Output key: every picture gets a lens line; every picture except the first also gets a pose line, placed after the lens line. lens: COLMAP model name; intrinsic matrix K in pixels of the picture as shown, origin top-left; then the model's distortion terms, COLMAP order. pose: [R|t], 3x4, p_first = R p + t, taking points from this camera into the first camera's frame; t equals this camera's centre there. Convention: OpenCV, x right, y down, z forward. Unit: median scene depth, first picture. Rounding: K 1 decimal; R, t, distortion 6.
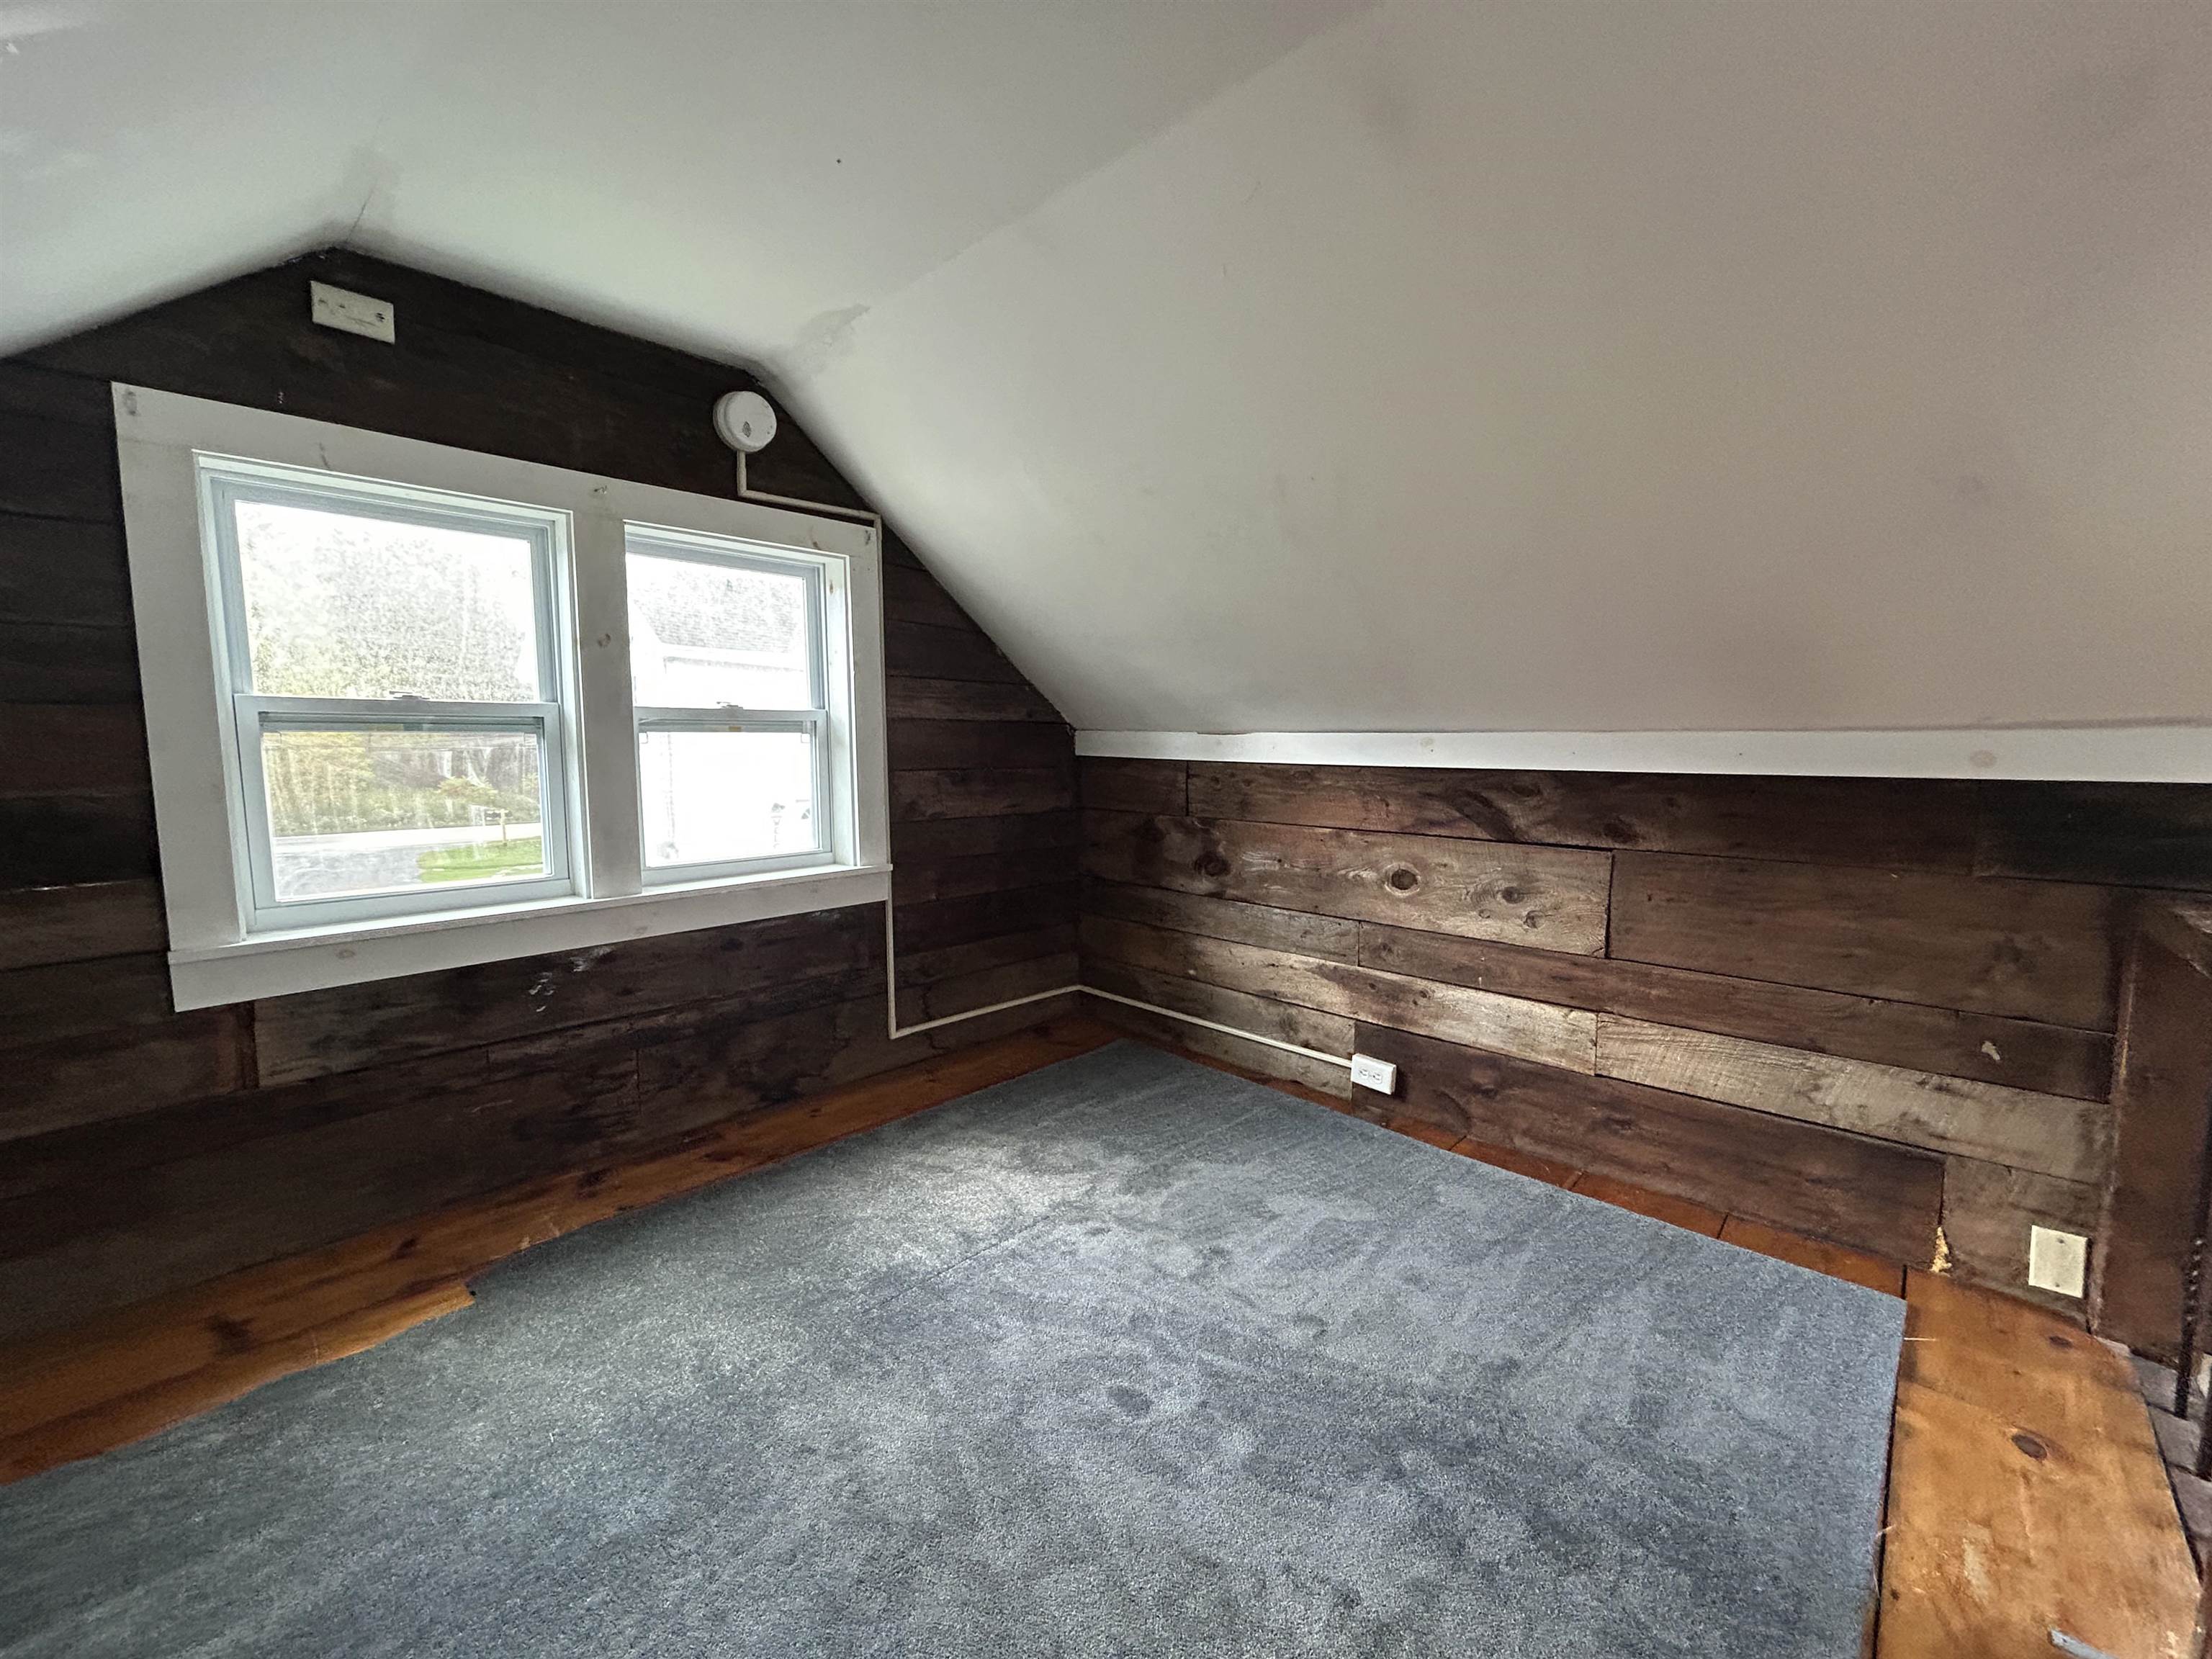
lens RADIAL K [[898.4, 0, 1106.0], [0, 898.4, 829.5], [0, 0, 1]] dist [-0.001123, -0.000176]
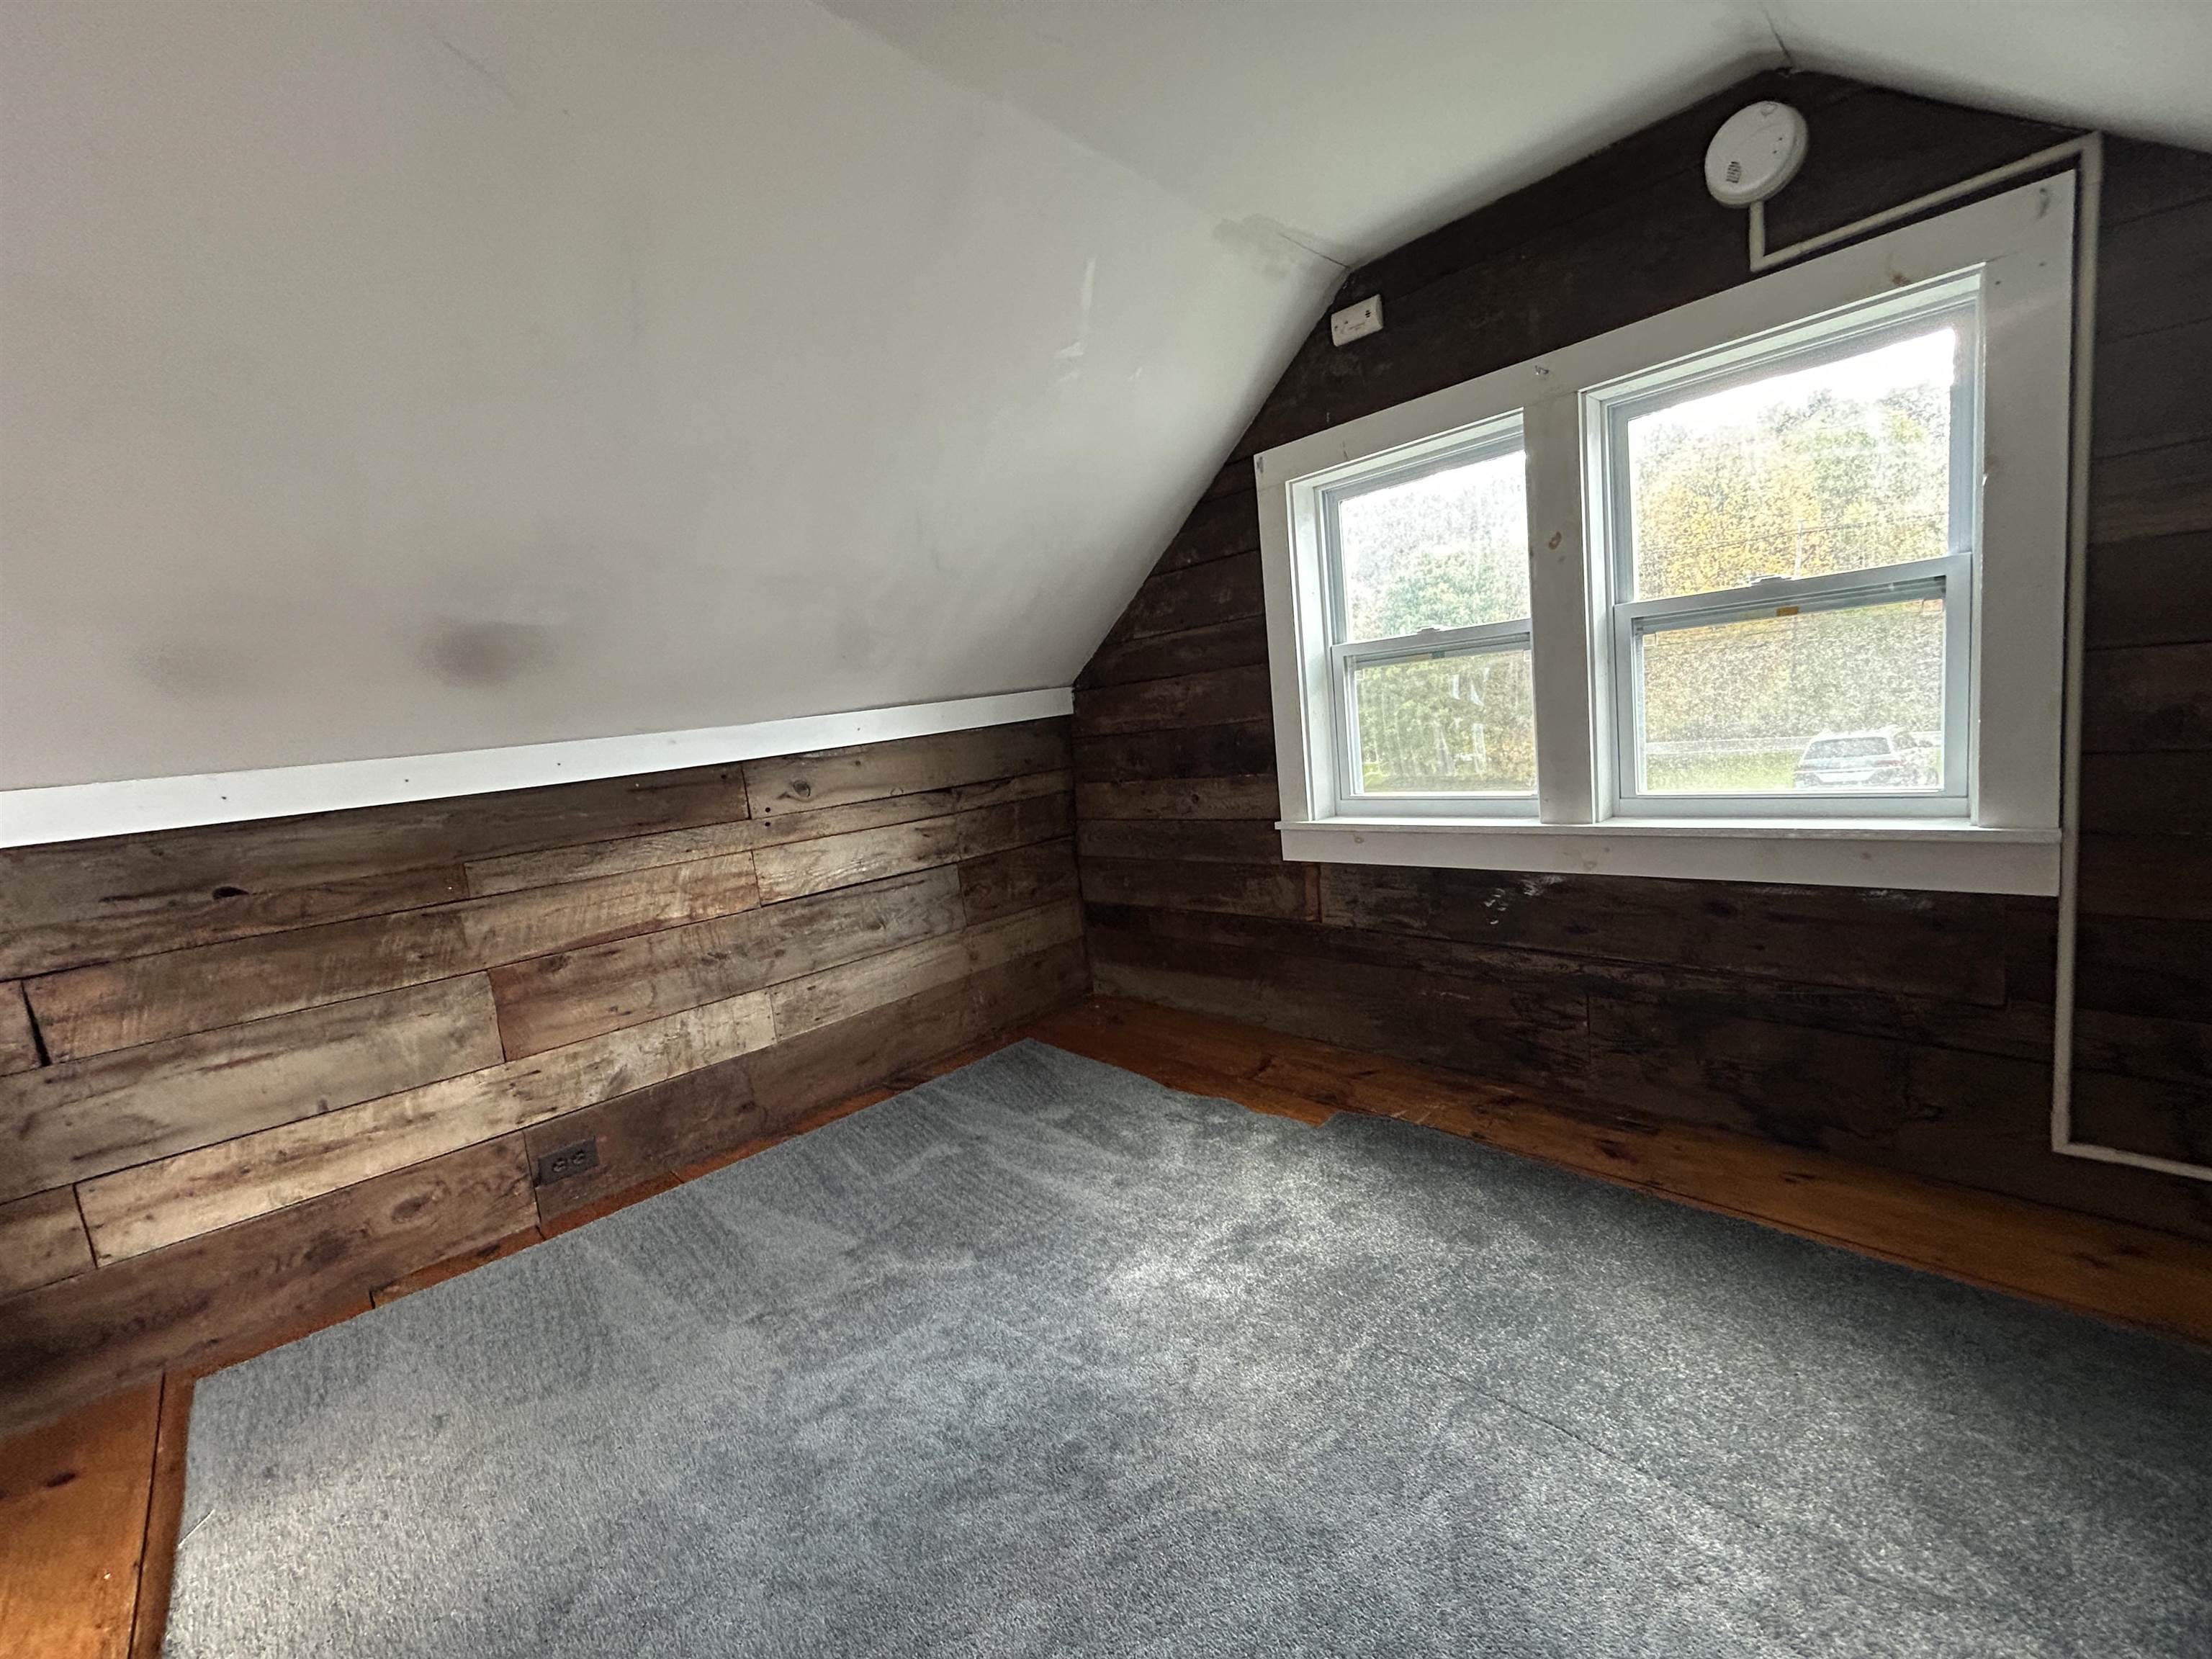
lens RADIAL K [[898.4, 0, 1106.0], [0, 898.4, 829.5], [0, 0, 1]] dist [-0.001123, -0.000176]
pose [[-0.051531, 0.130446, -0.990115, 0.383986], [0.002354, 0.991446, 0.130499, -0.039926], [0.998669, 0.004394, -0.051397, 0.578629]]
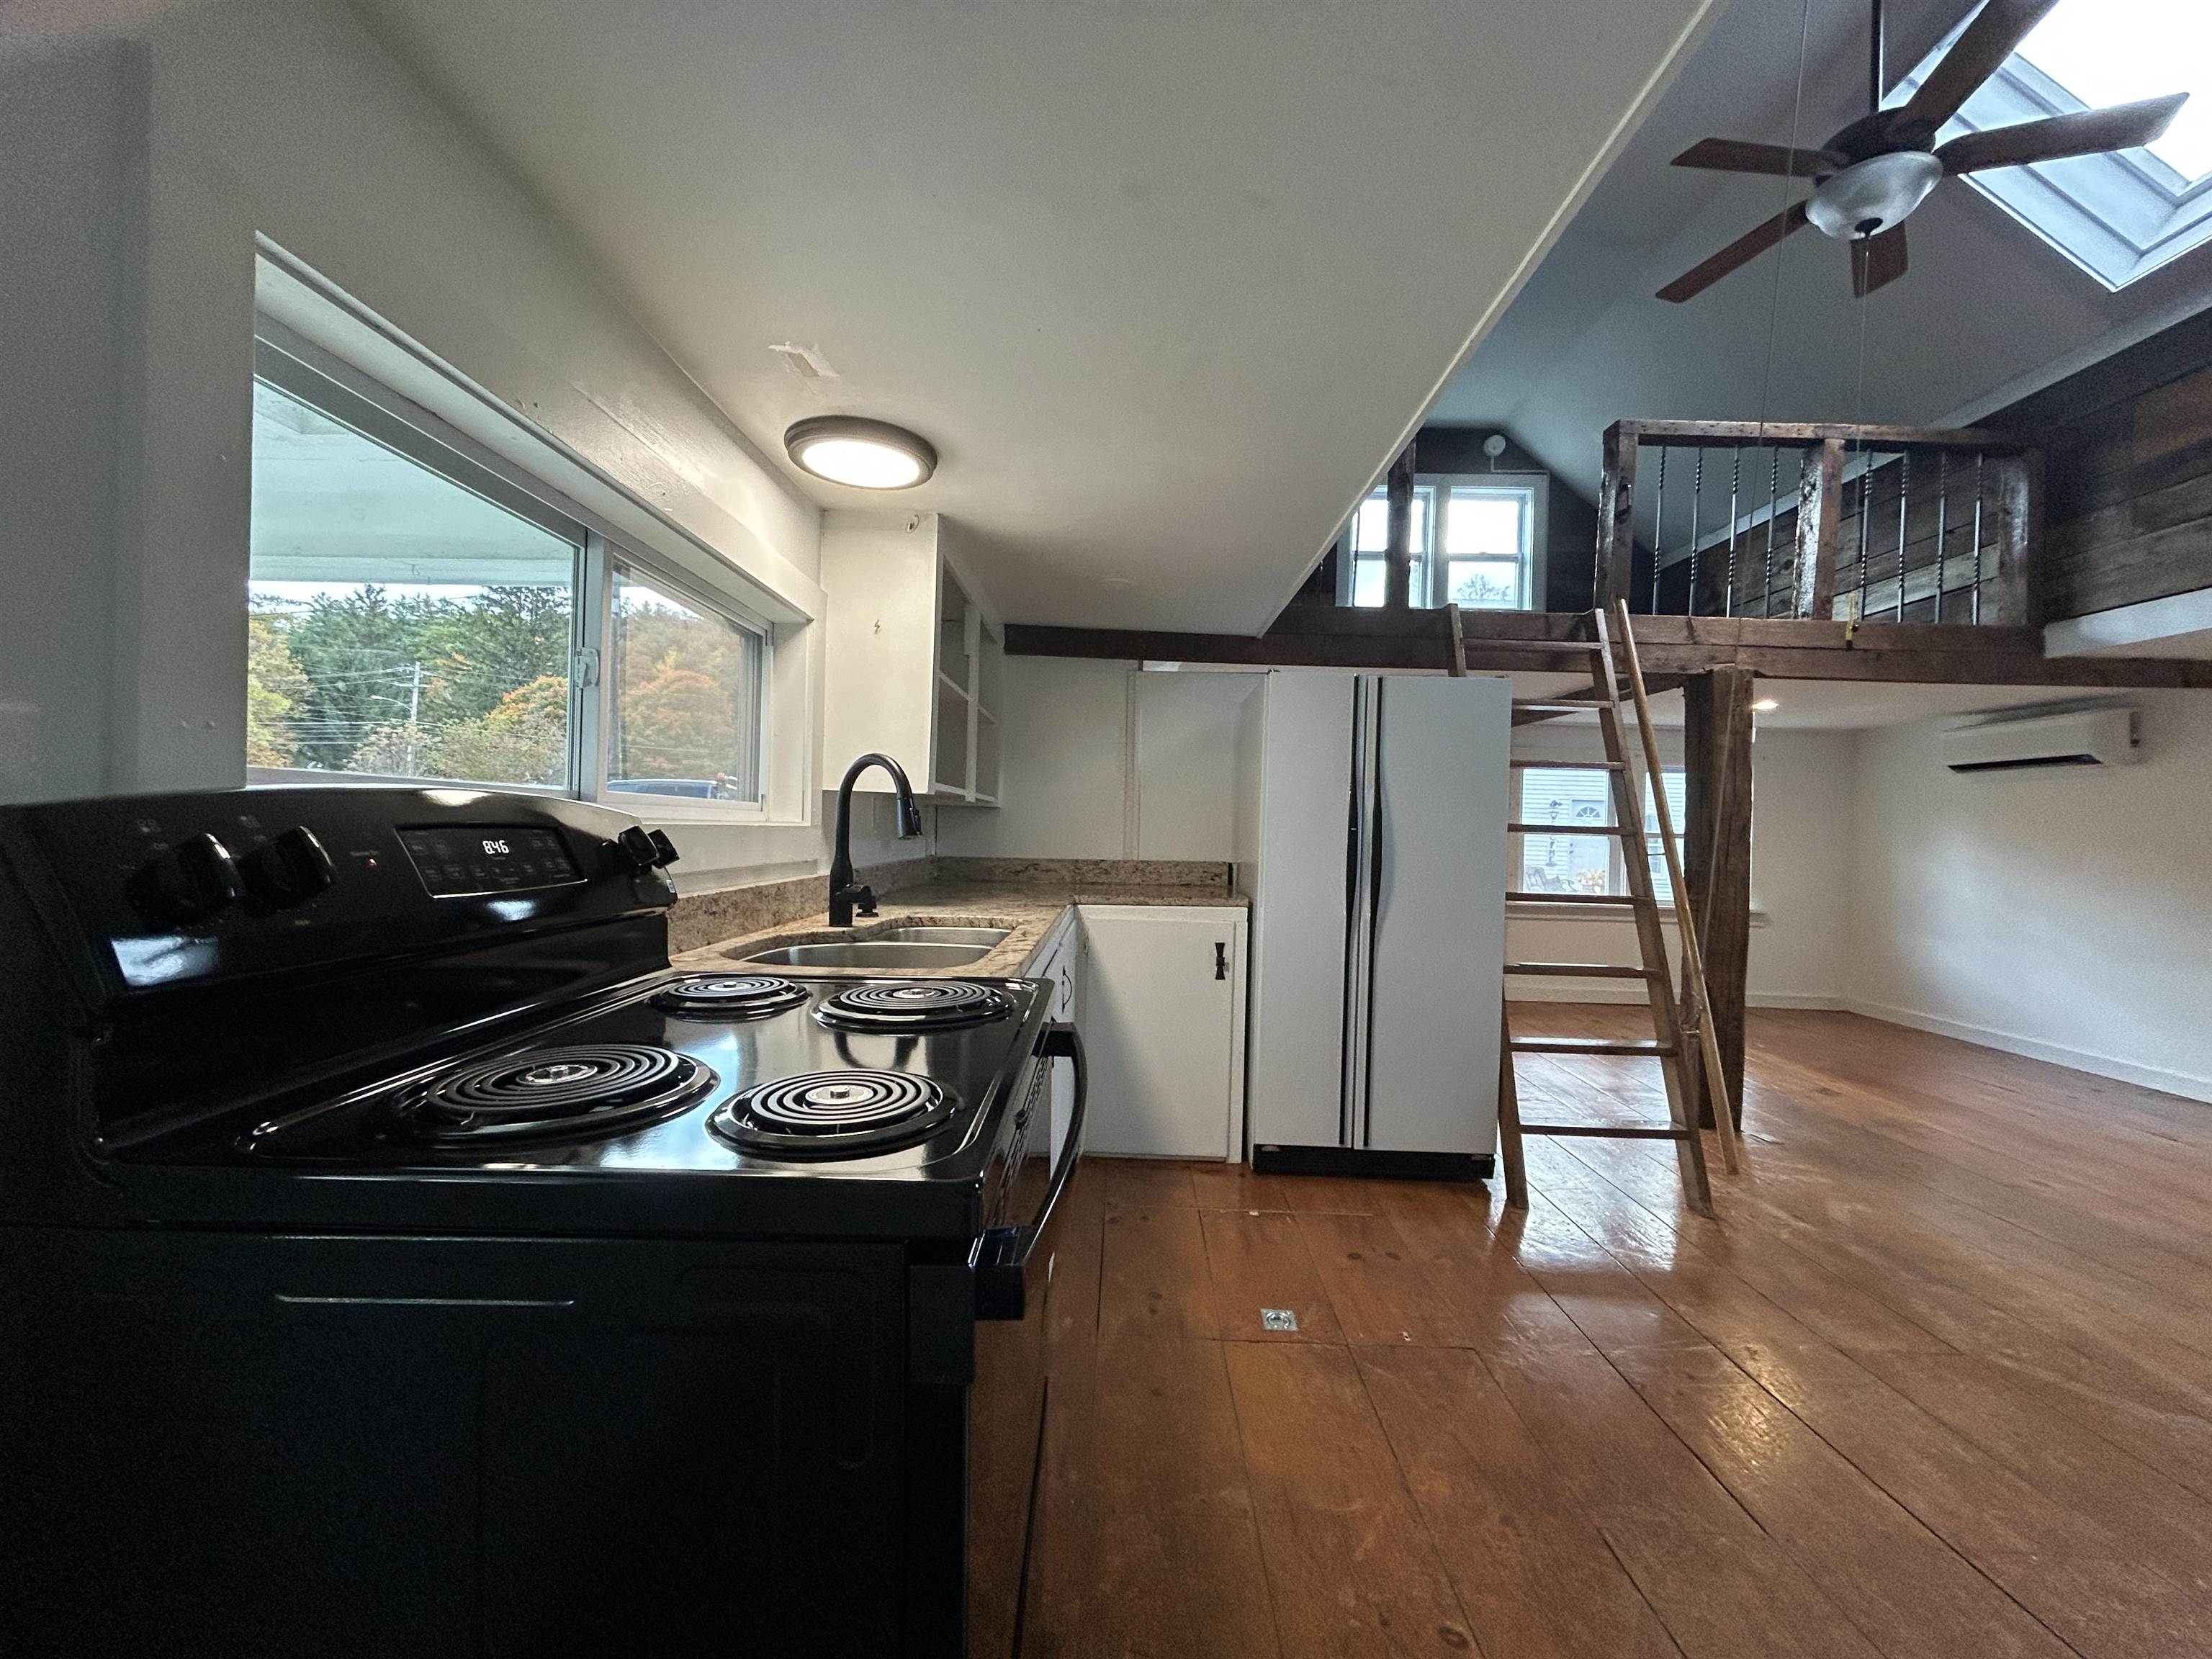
lens RADIAL K [[898.4, 0, 1106.0], [0, 898.4, 829.5], [0, 0, 1]] dist [-0.001123, -0.000176]
pose [[0.665308, 0.021586, -0.746257, 0.973755], [-0.101310, 0.992946, -0.061599, 1.103055], [0.739663, 0.116586, 0.662801, -1.735282]]
